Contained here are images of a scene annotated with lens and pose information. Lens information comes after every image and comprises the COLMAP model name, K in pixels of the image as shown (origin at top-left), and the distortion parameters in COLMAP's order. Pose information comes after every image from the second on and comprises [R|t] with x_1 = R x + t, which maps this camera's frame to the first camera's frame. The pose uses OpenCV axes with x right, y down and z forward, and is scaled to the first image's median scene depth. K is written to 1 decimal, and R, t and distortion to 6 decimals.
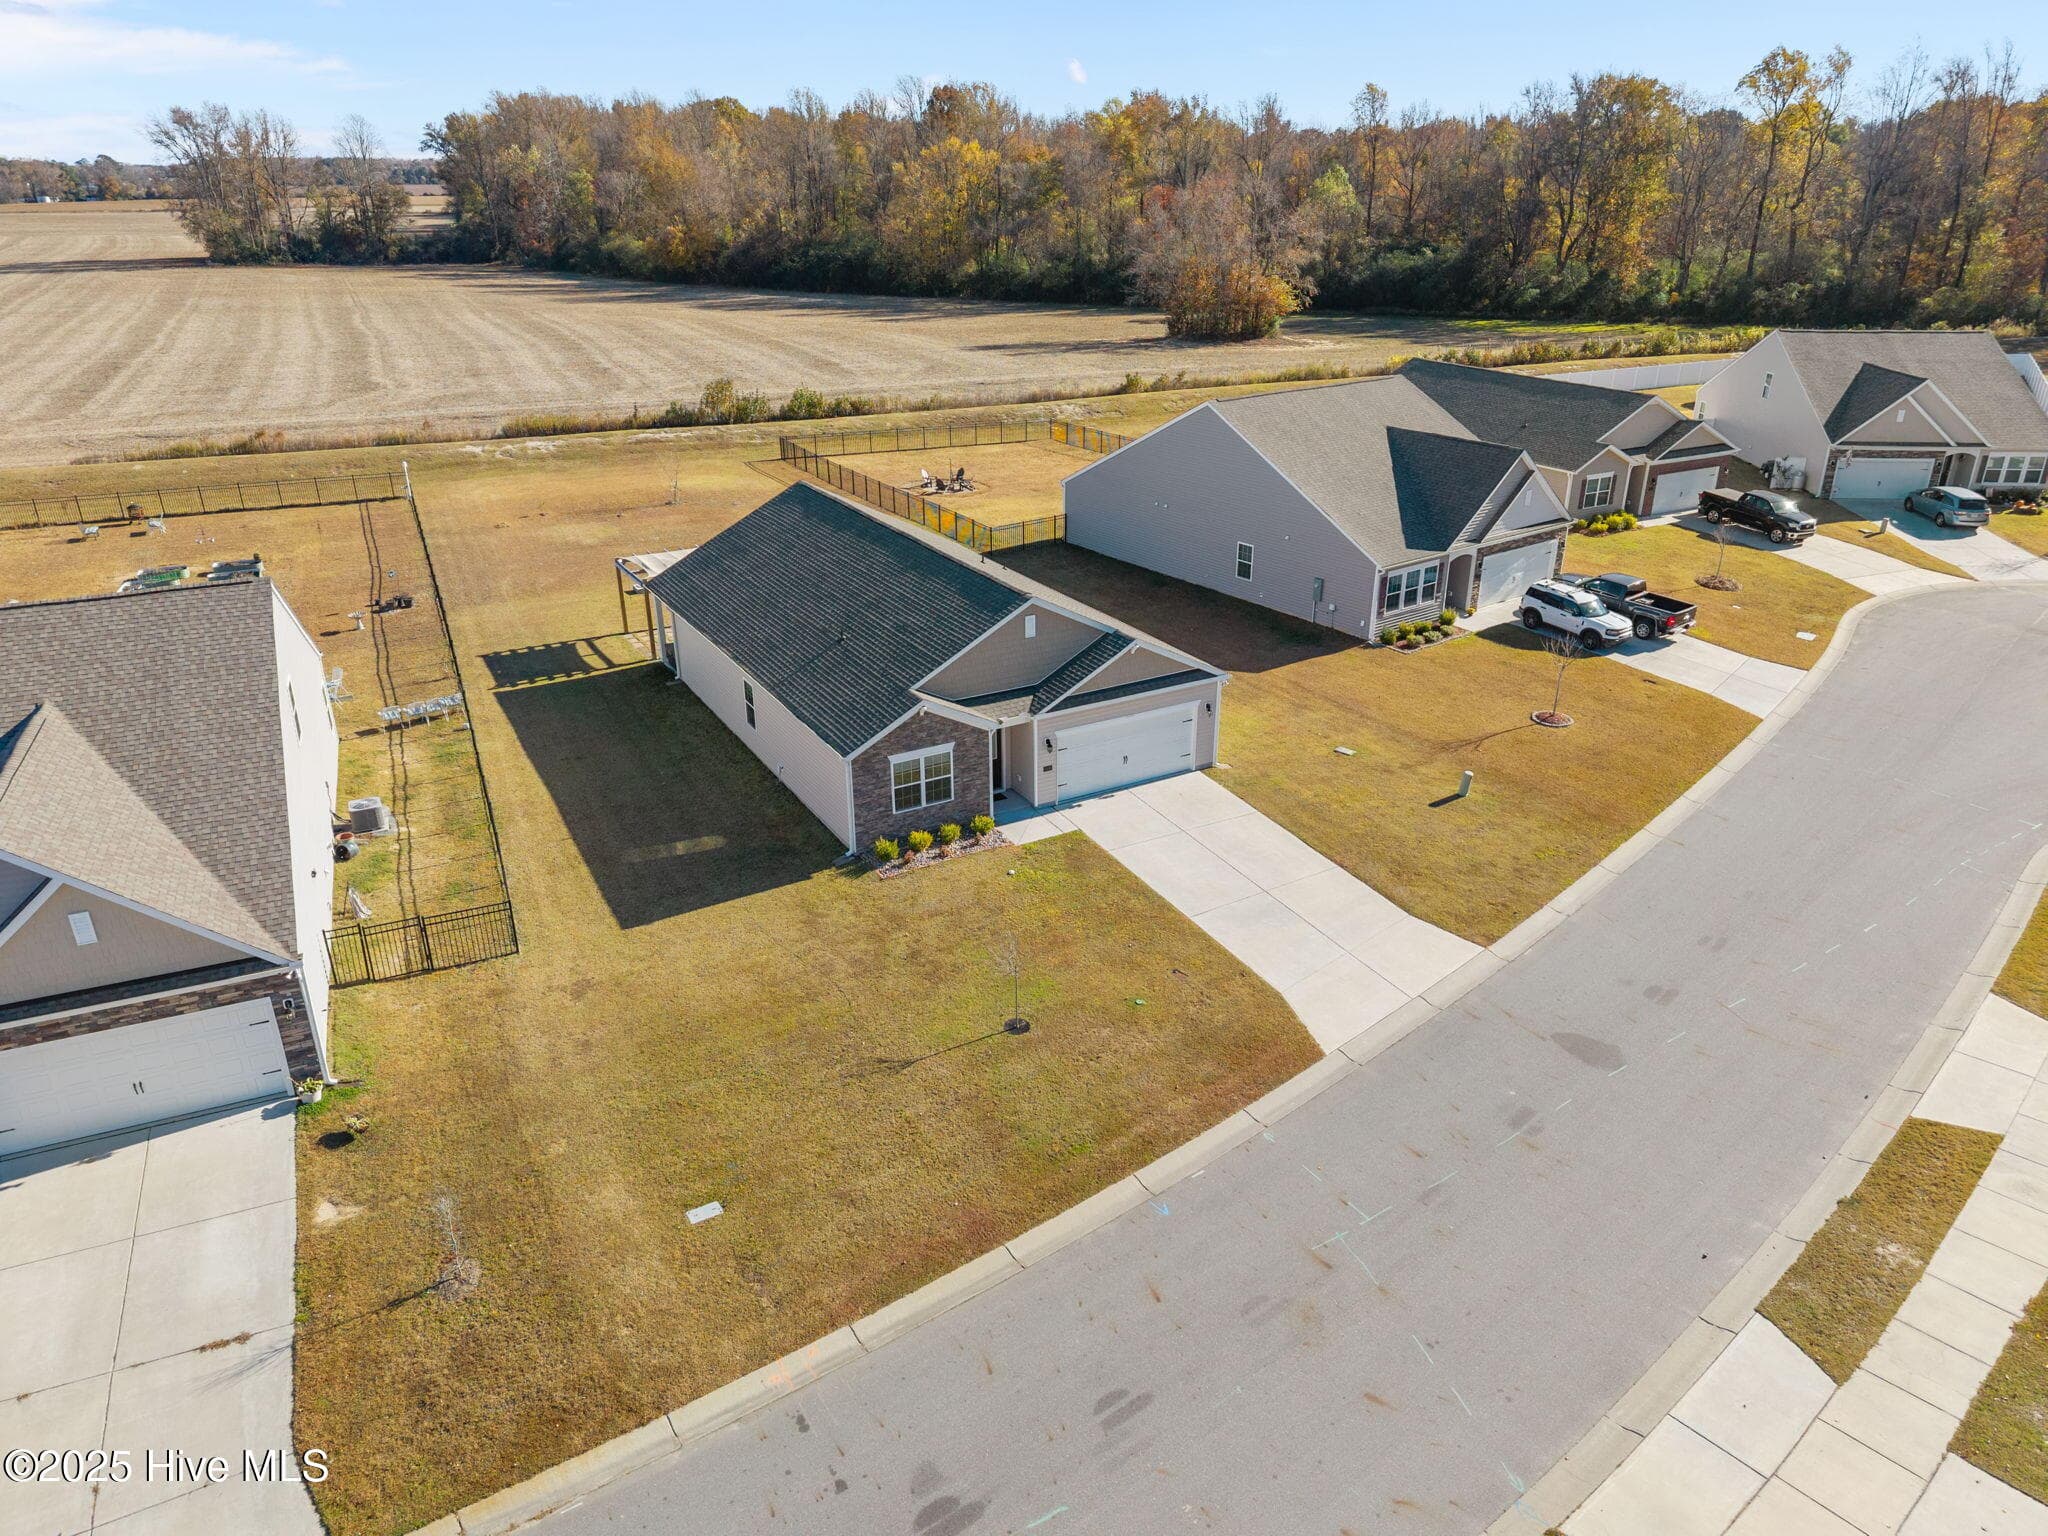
lens RADIAL K [[1365.2, 0, 1024.0], [0, 1365.2, 768.0], [0, 0, 1]] dist [0.010644, -0.004302]
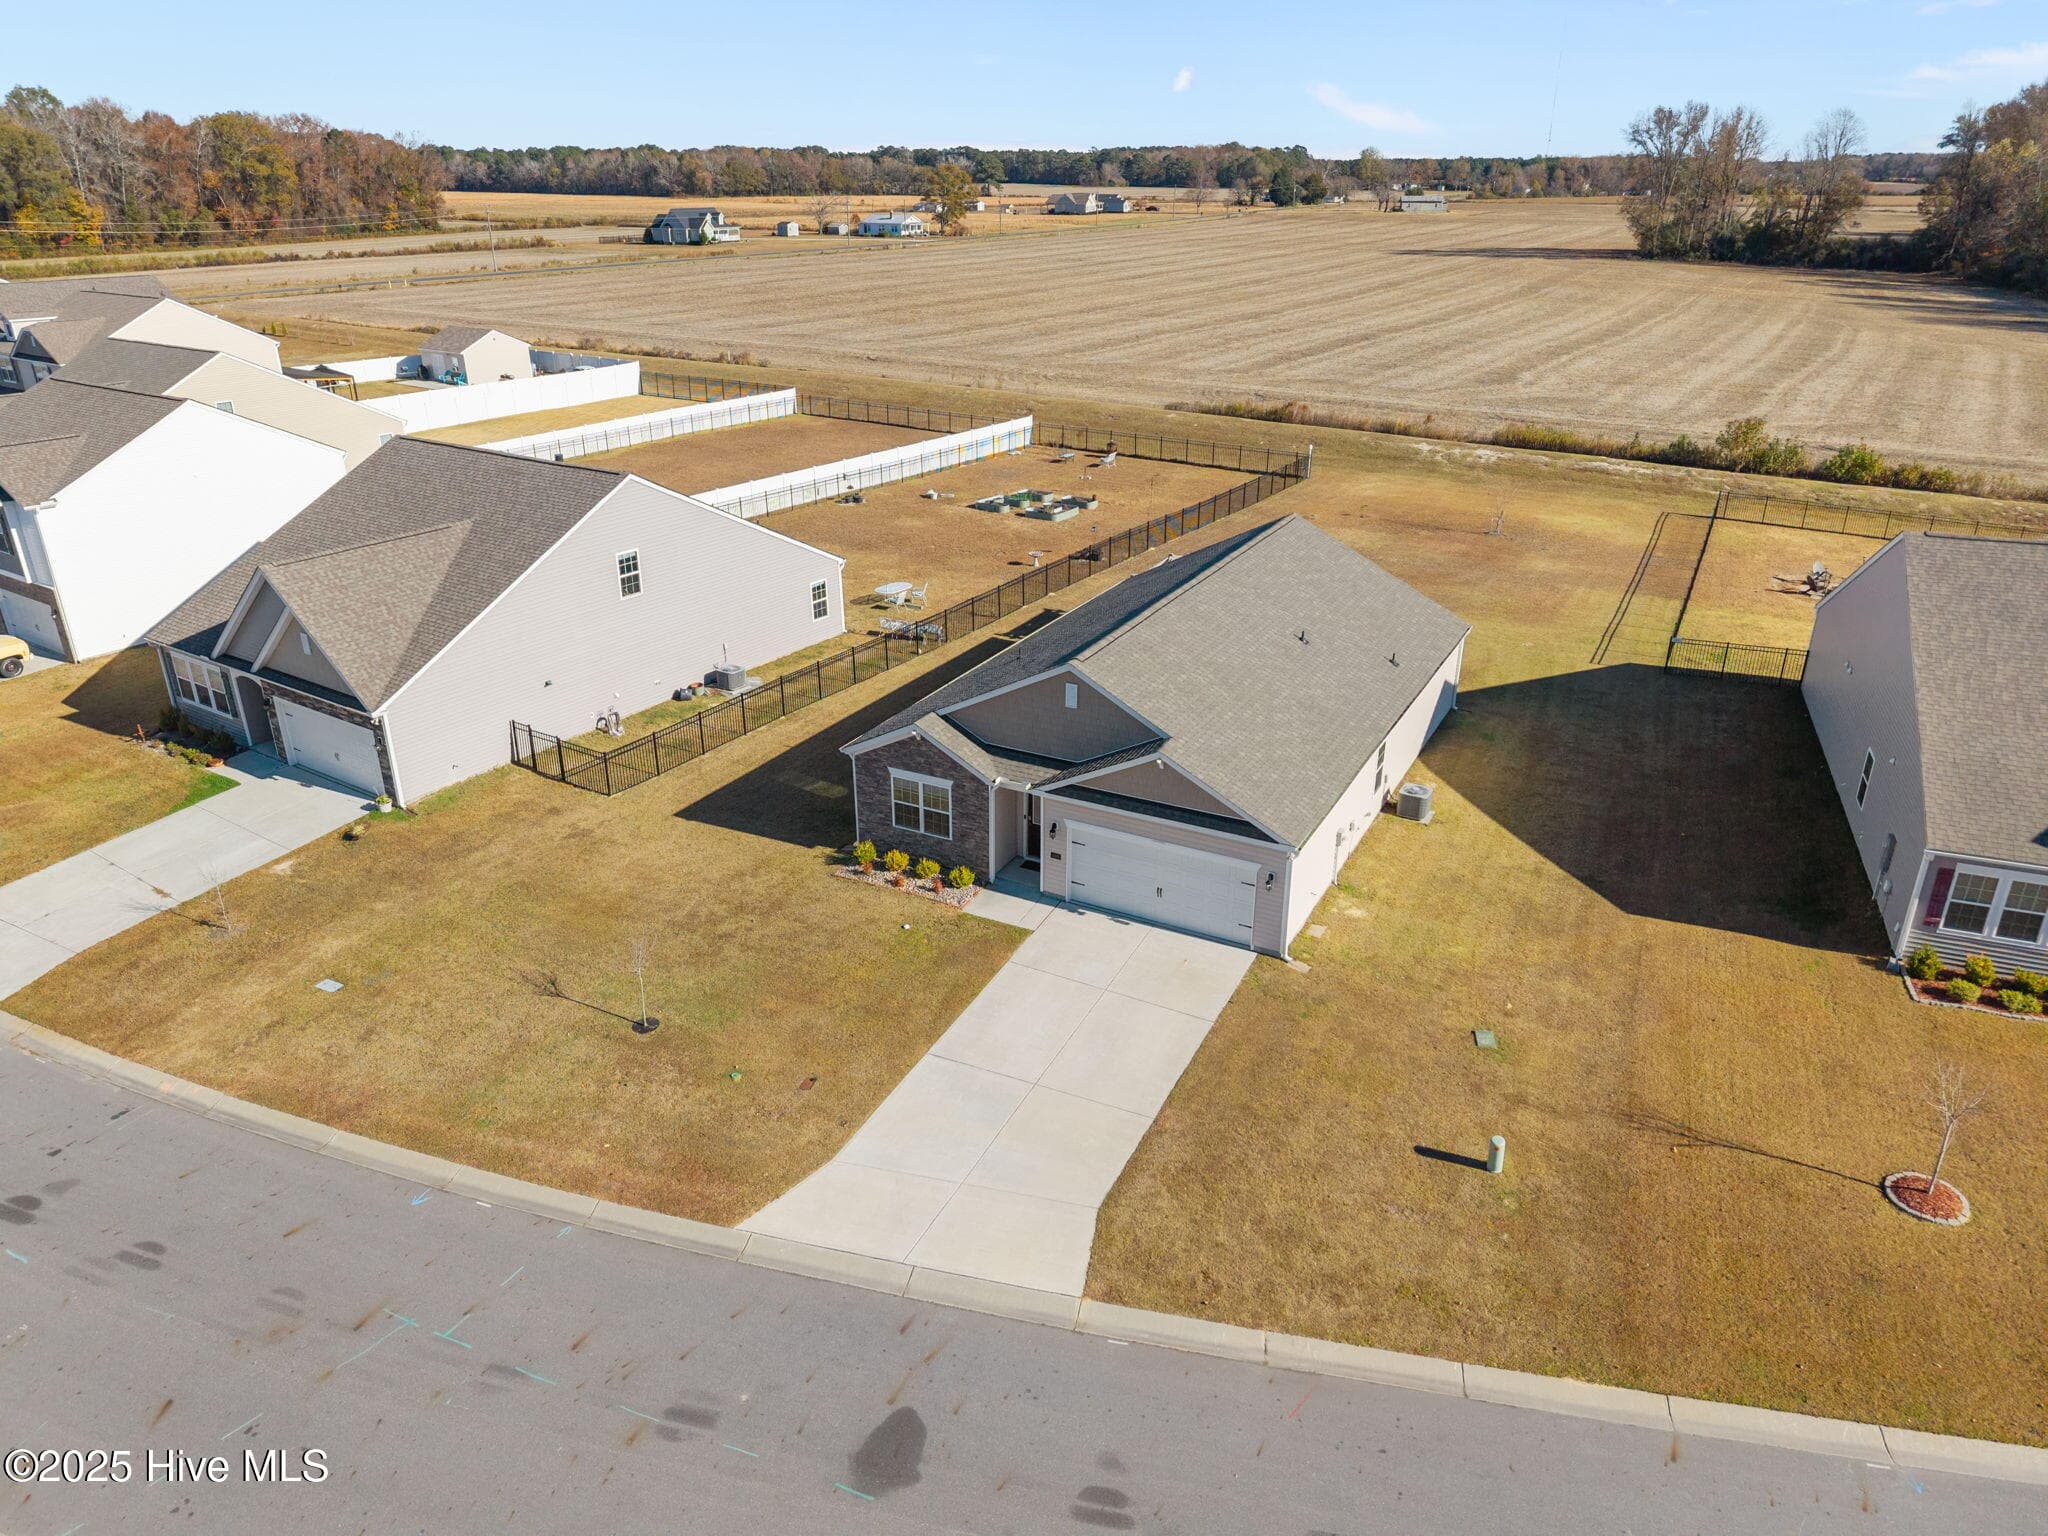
lens RADIAL K [[1365.2, 0, 1024.0], [0, 1365.2, 768.0], [0, 0, 1]] dist [0.010644, -0.004302]
pose [[0.538742, 0.344243, -0.768930, 0.489994], [-0.342547, 0.923364, 0.173380, -0.146105], [0.769687, 0.169987, 0.615375, 0.321172]]
